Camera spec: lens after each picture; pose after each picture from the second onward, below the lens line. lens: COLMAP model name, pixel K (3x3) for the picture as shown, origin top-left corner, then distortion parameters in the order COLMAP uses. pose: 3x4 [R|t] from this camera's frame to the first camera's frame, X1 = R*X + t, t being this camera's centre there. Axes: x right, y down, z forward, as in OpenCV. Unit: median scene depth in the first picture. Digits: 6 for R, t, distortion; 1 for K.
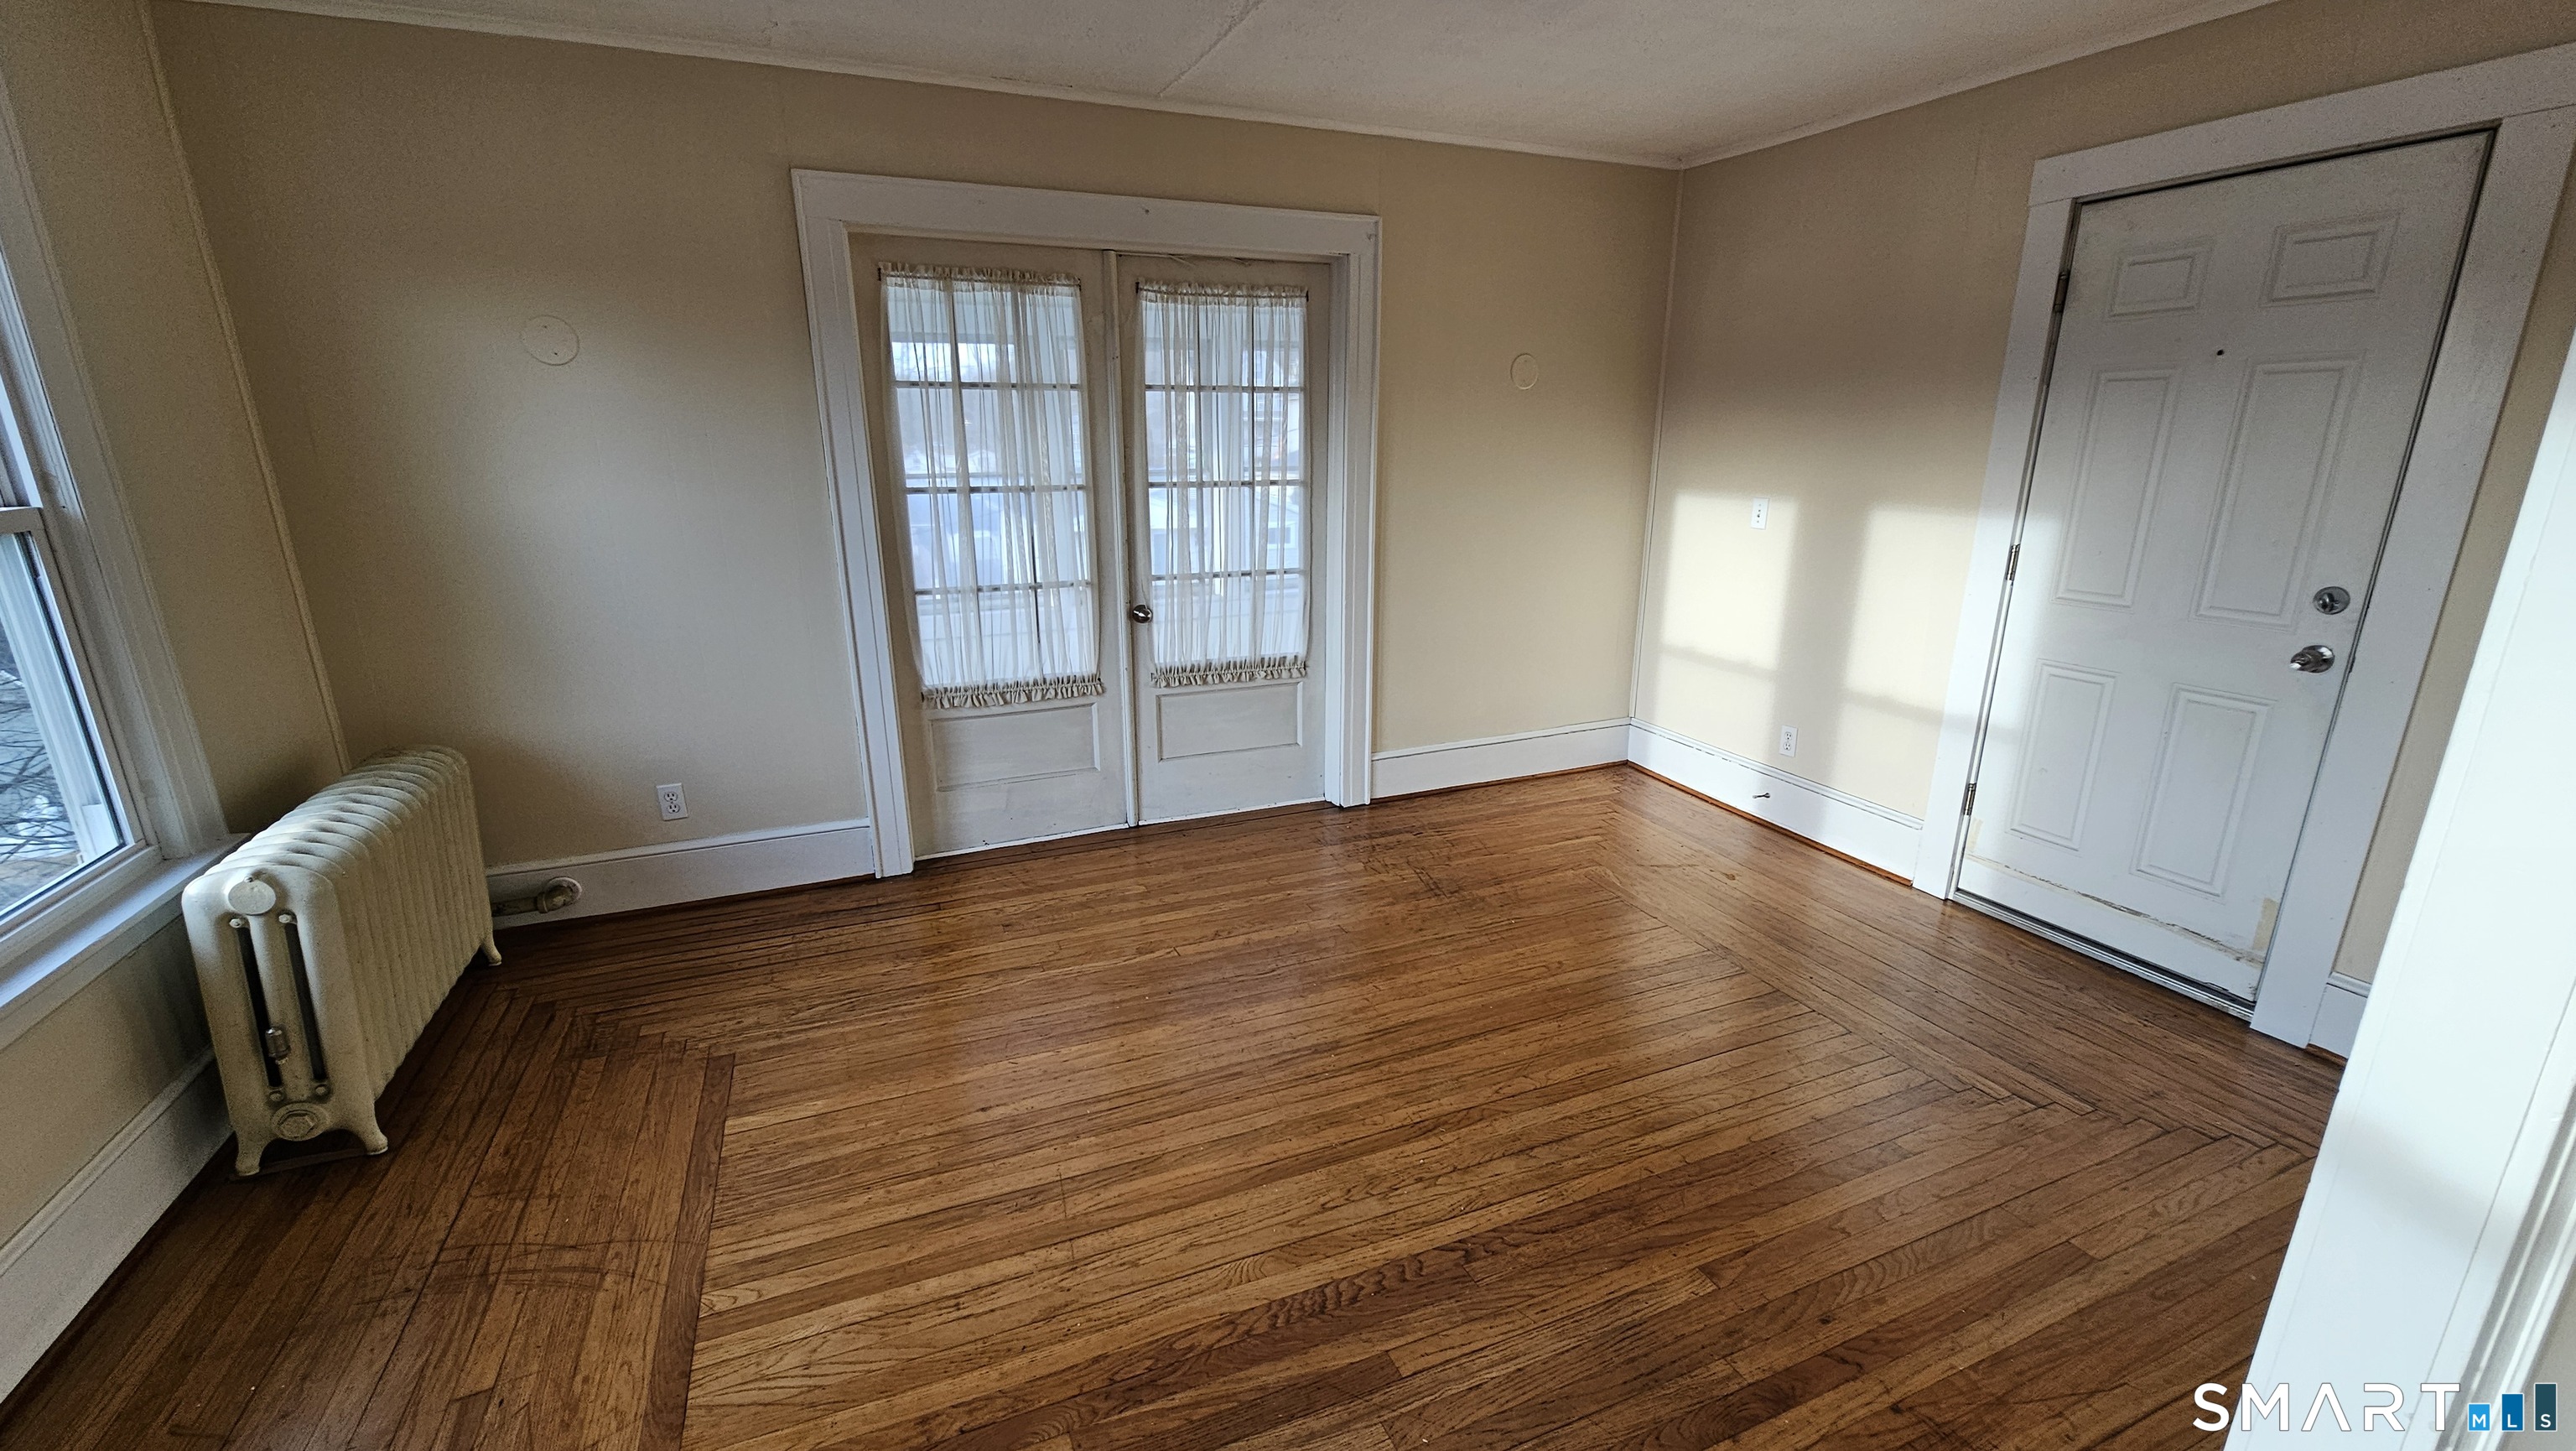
lens RADIAL K [[1056.8, 0, 1278.3], [0, 1056.8, 745.3], [0, 0, 1]] dist [-0.001673, -0.000223]
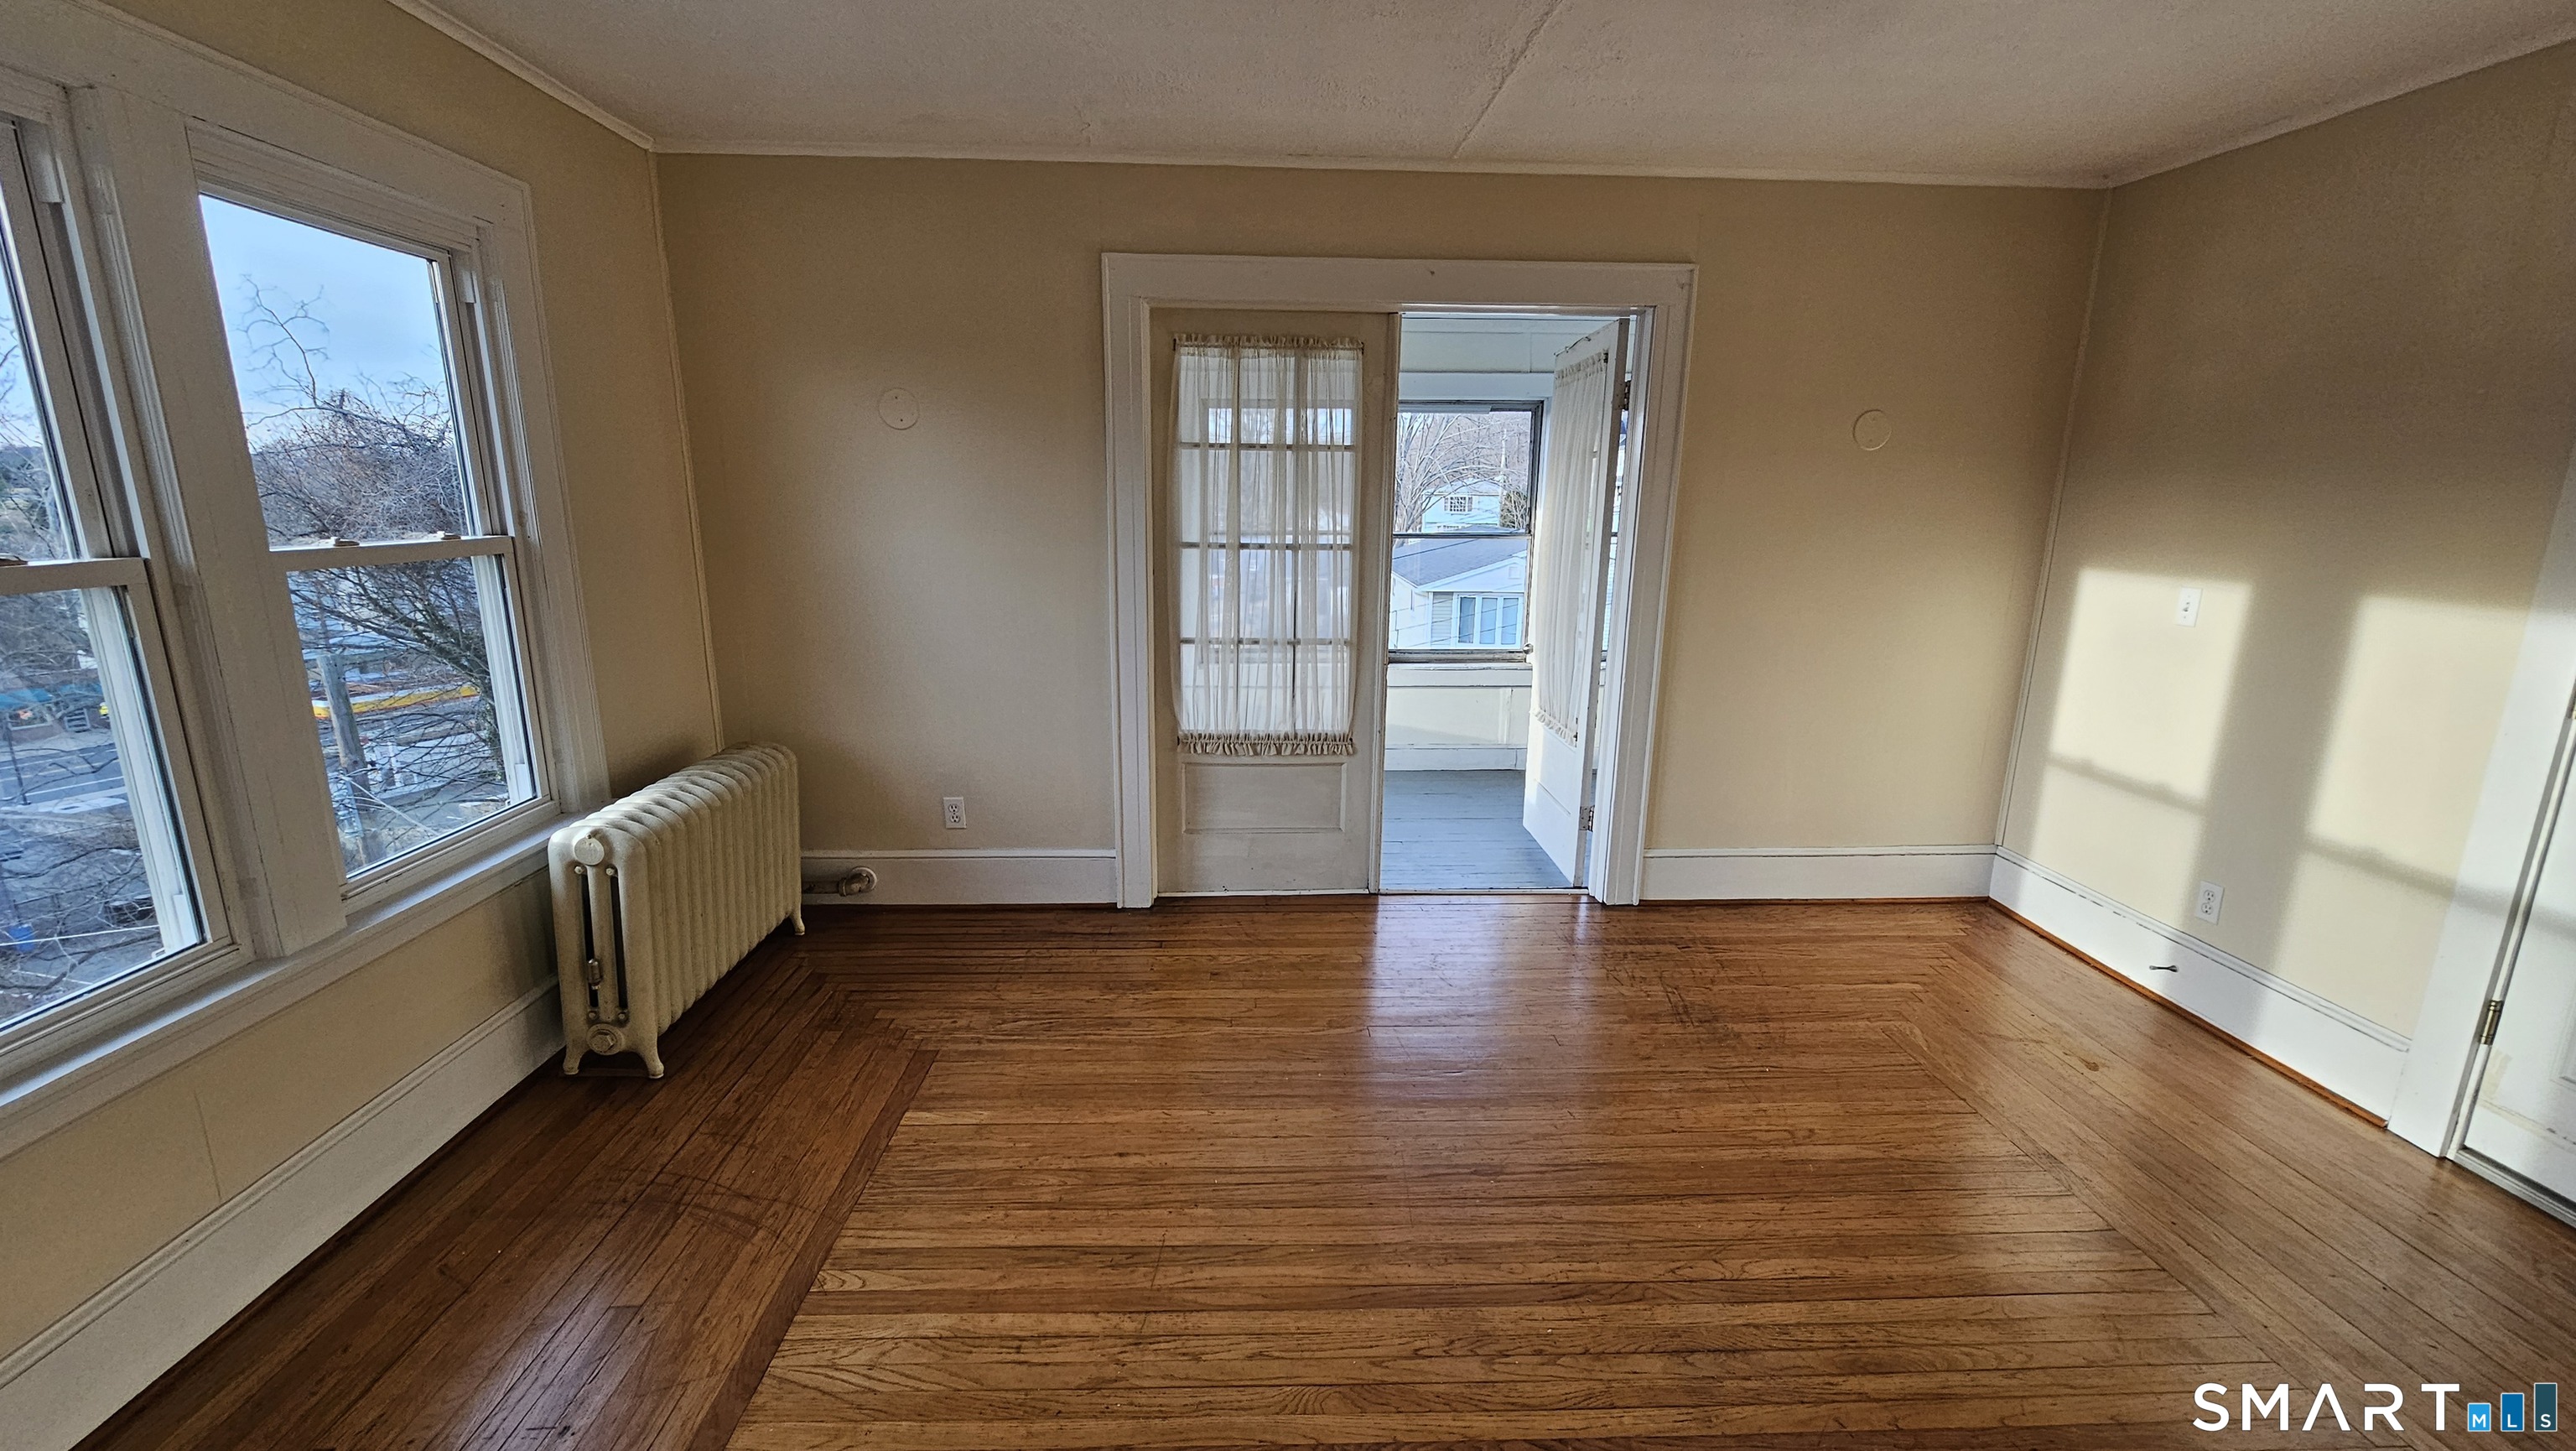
lens RADIAL K [[1056.8, 0, 1278.3], [0, 1056.8, 745.3], [0, 0, 1]] dist [-0.001673, -0.000223]
pose [[0.936081, 0.094050, -0.338980, 0.120583], [-0.112968, 0.992929, -0.036468, -0.015766], [0.333153, 0.072431, 0.940087, 0.057598]]
